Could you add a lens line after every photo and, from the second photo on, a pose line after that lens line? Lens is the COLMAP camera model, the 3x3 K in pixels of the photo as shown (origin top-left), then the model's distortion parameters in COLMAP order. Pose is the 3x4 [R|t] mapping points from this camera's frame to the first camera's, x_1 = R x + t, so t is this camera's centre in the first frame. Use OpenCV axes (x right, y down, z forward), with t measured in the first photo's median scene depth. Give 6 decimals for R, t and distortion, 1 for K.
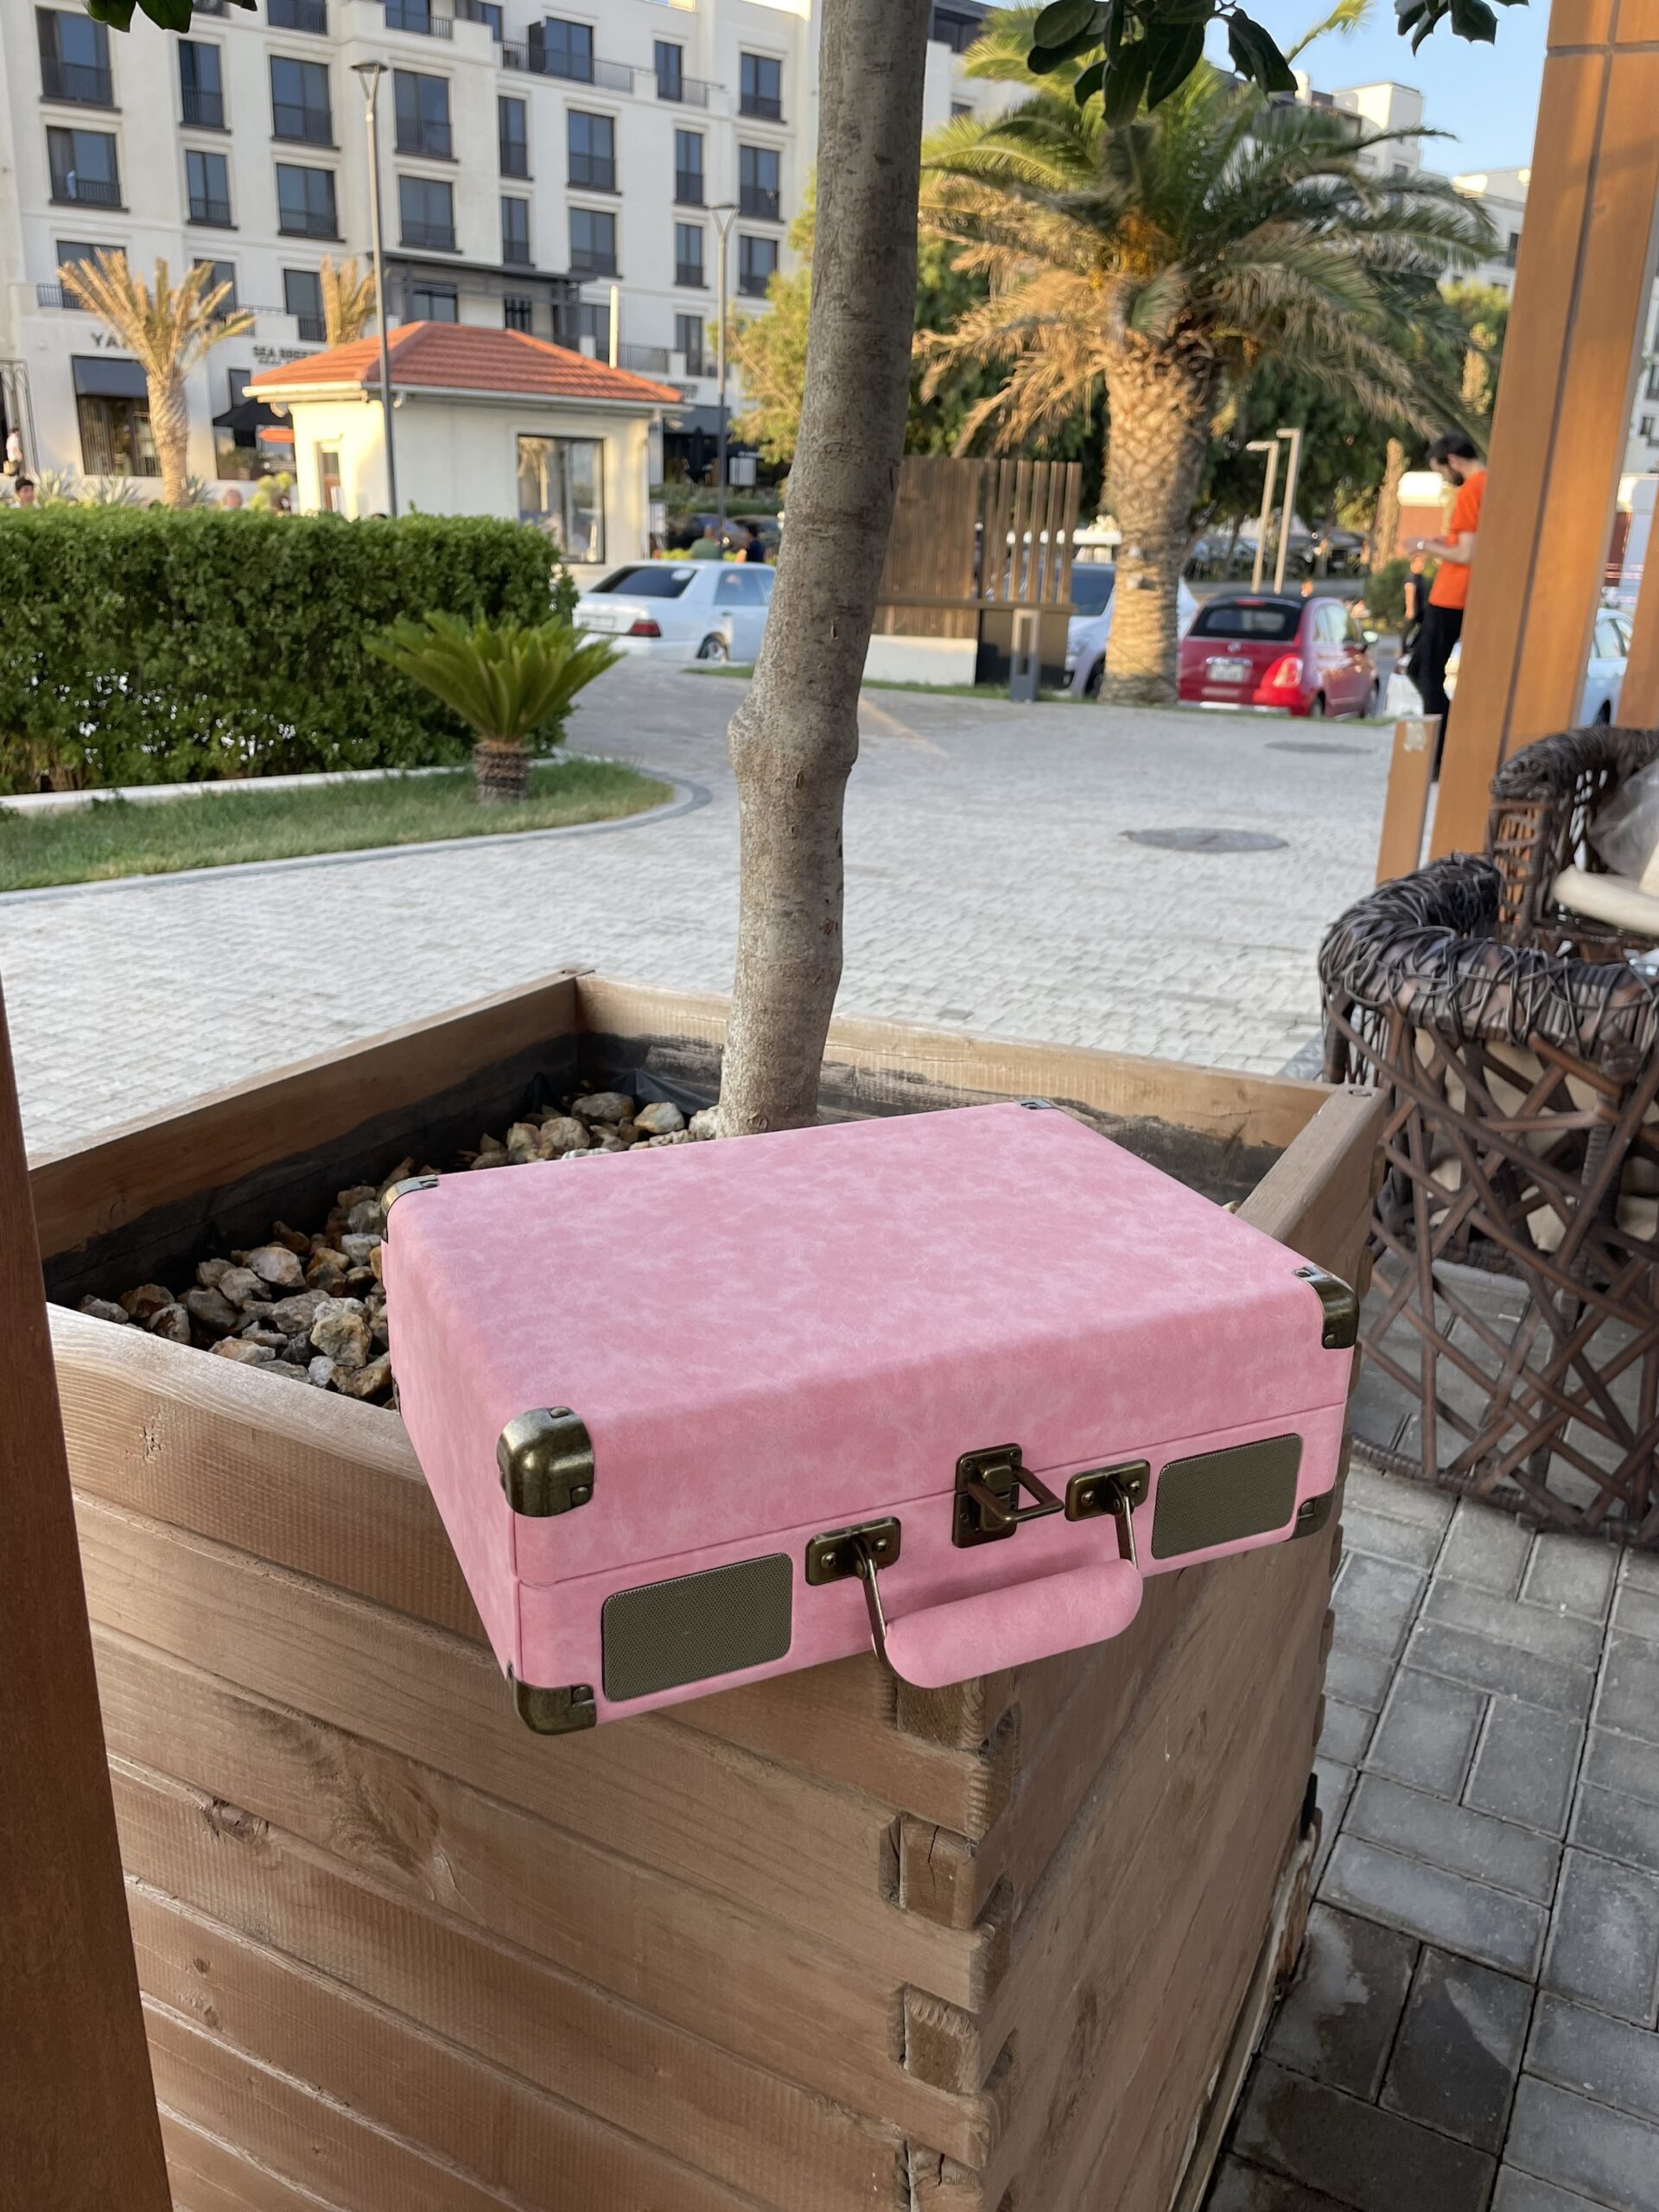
lens RADIAL K [[1679.6, 0, 834.4], [0, 1679.6, 1098.9], [0, 0, 1]] dist [0.083207, -0.117325]
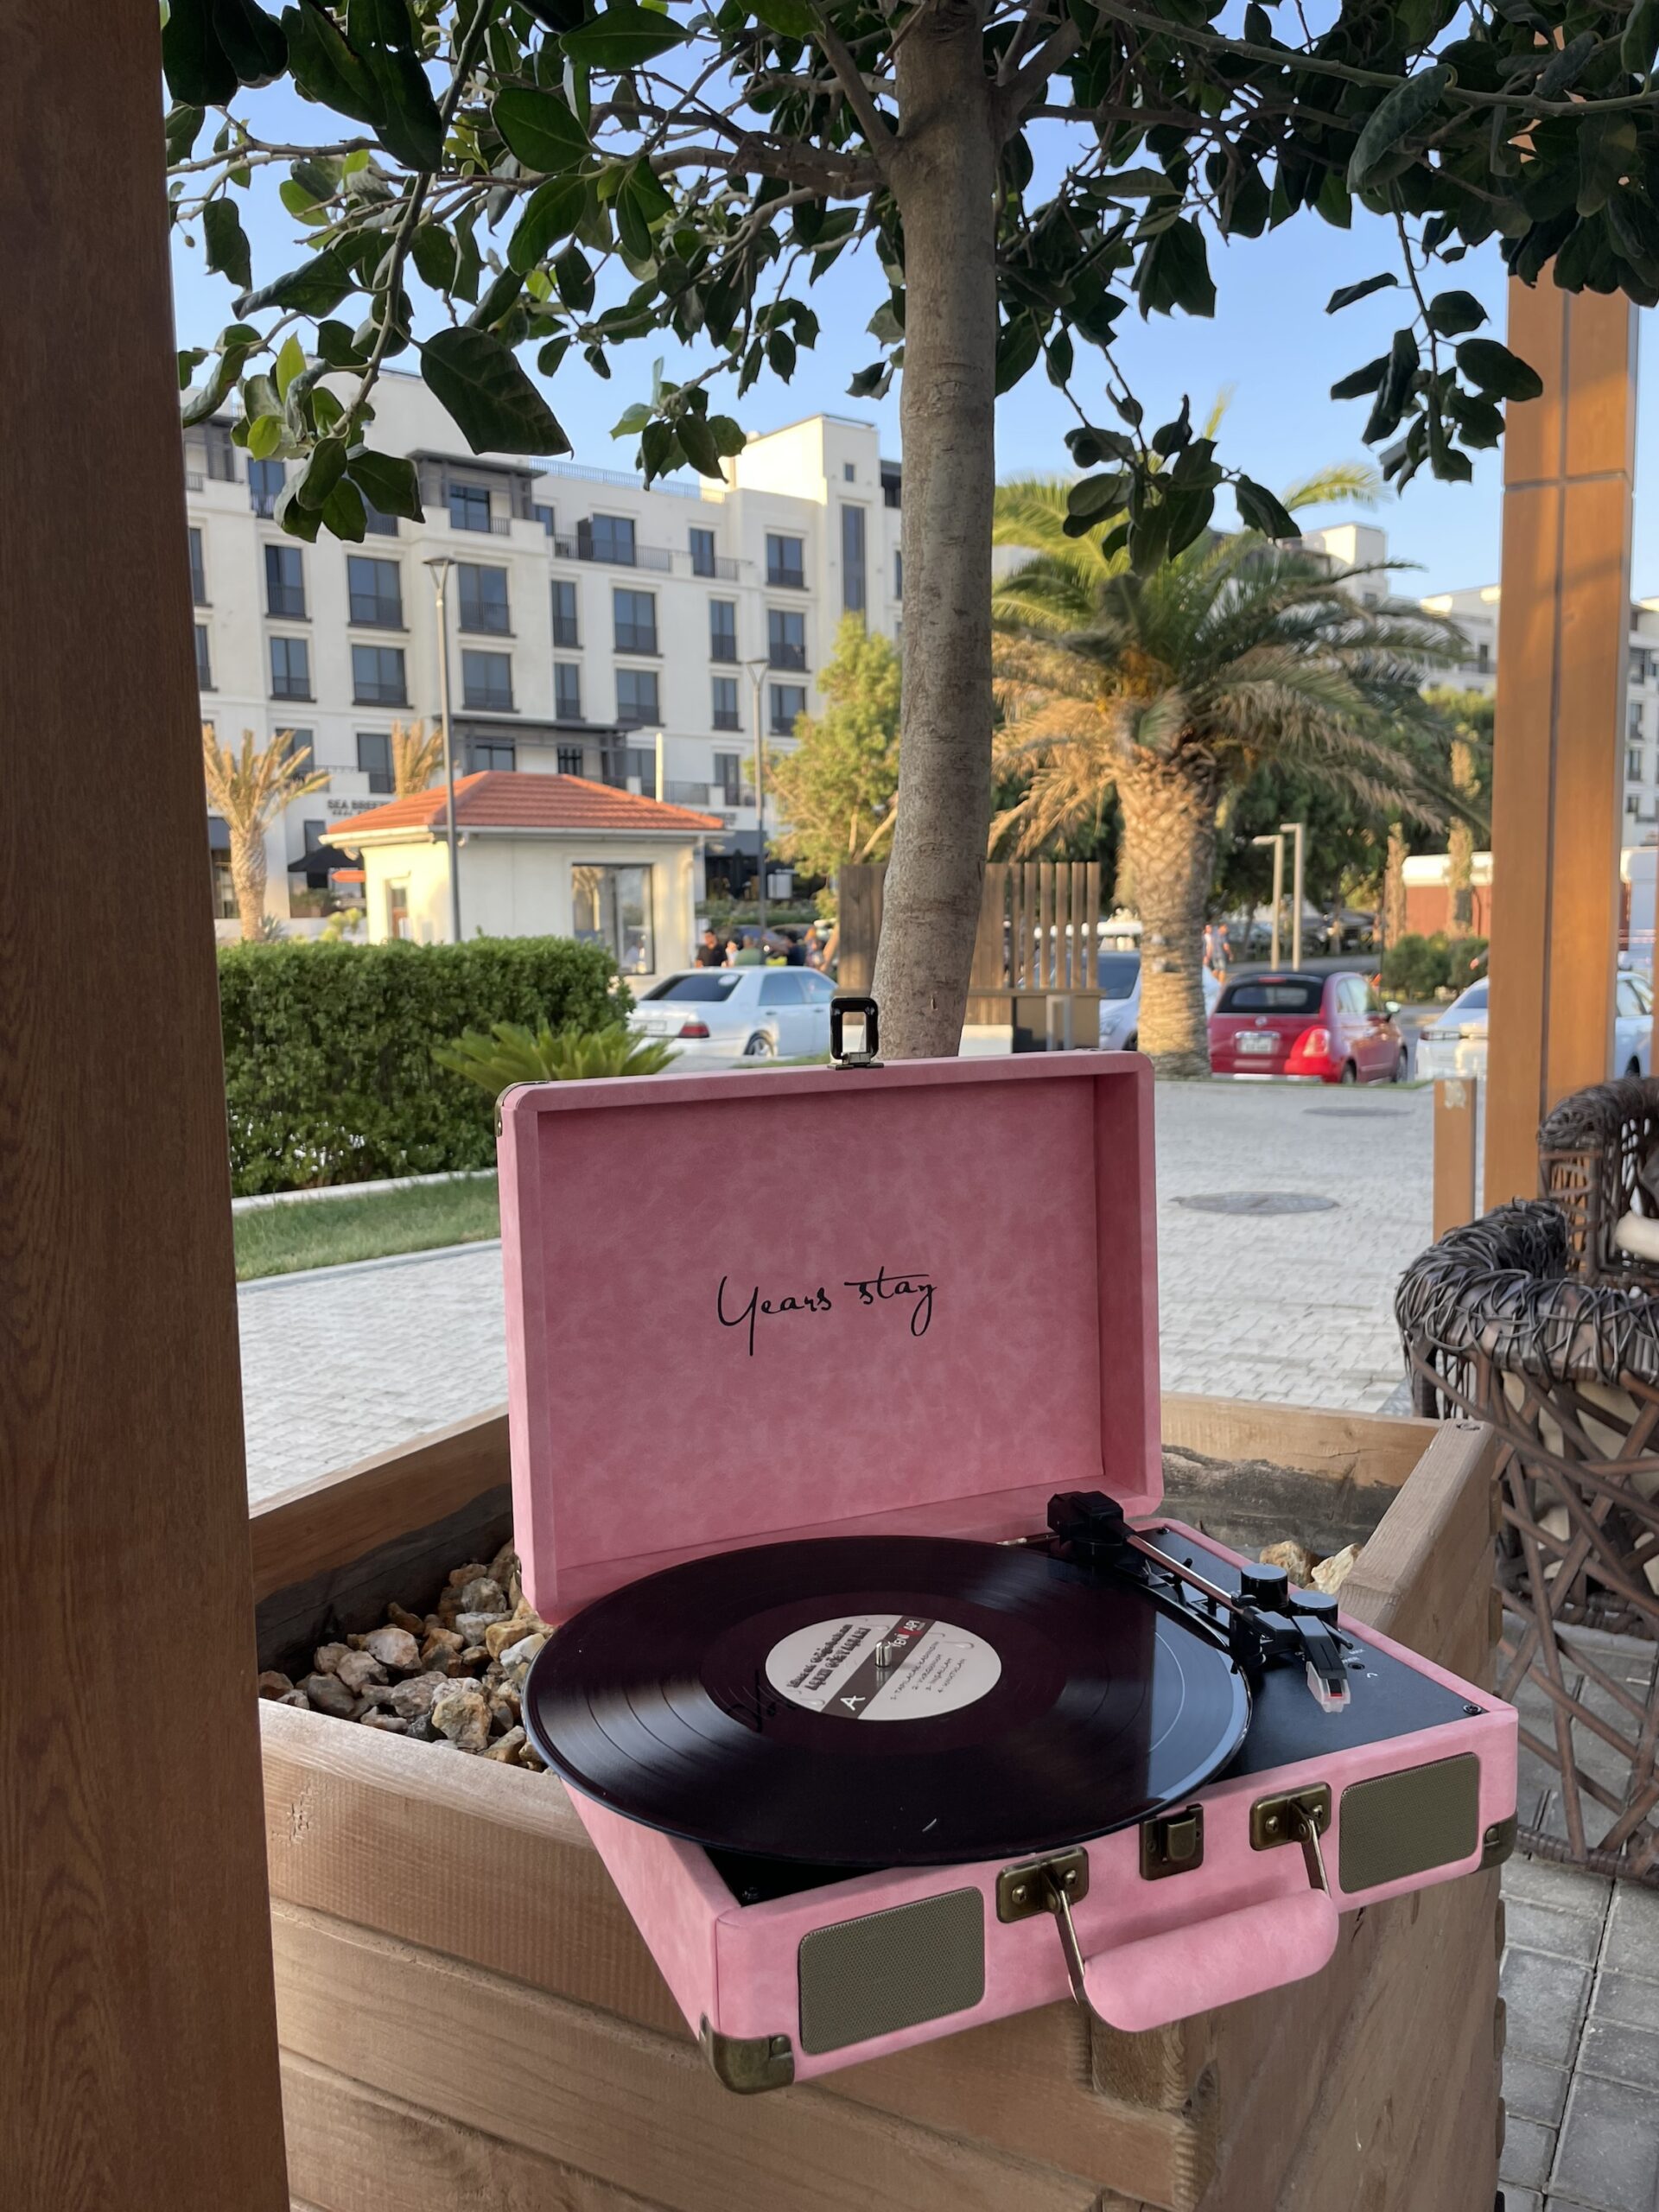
lens RADIAL K [[1678.9, 0, 838.9], [0, 1678.9, 1100.9], [0, 0, 1]] dist [0.086408, -0.120953]
pose [[0.998720, -0.045944, -0.021143, -0.003408], [0.040053, 0.973757, -0.224038, 0.002071], [0.030881, 0.222904, 0.974351, -0.003788]]
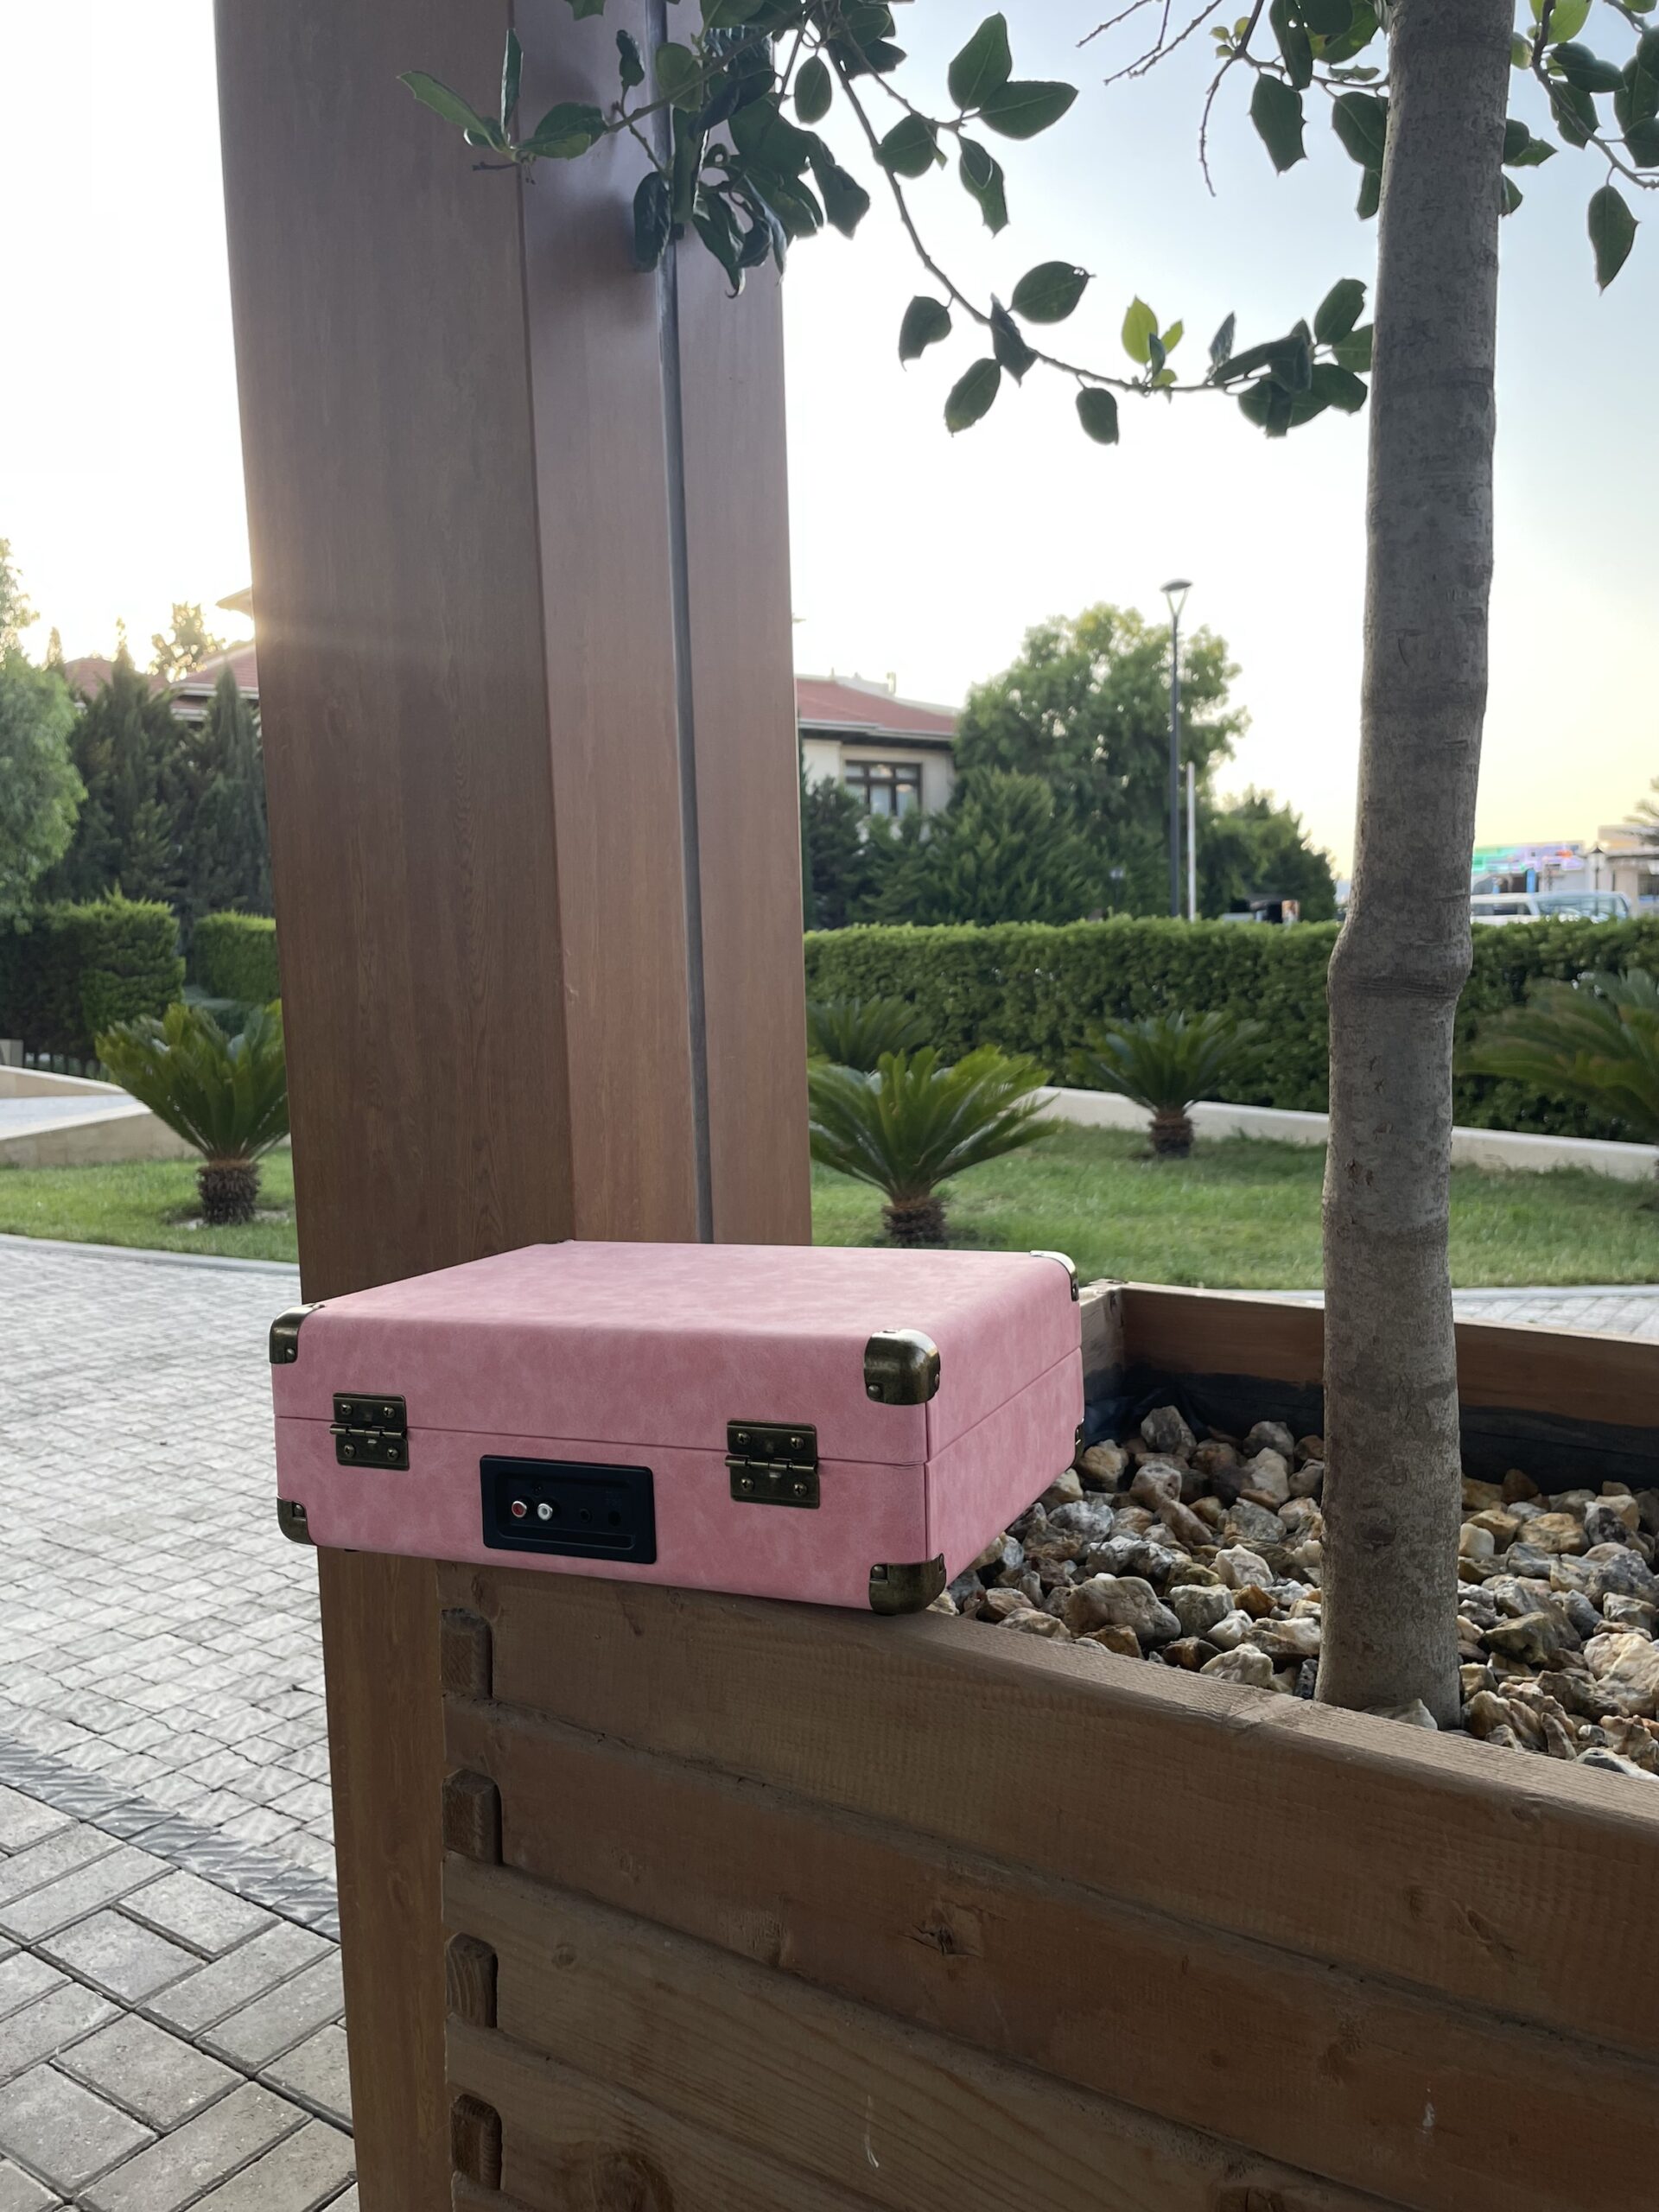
lens RADIAL K [[1679.6, 0, 834.4], [0, 1679.6, 1098.9], [0, 0, 1]] dist [0.083207, -0.117325]
pose [[-0.102441, 0.076917, -0.991761, 0.074437], [-0.306243, 0.946144, 0.105011, -0.012753], [0.946425, 0.314477, -0.073369, 0.069857]]
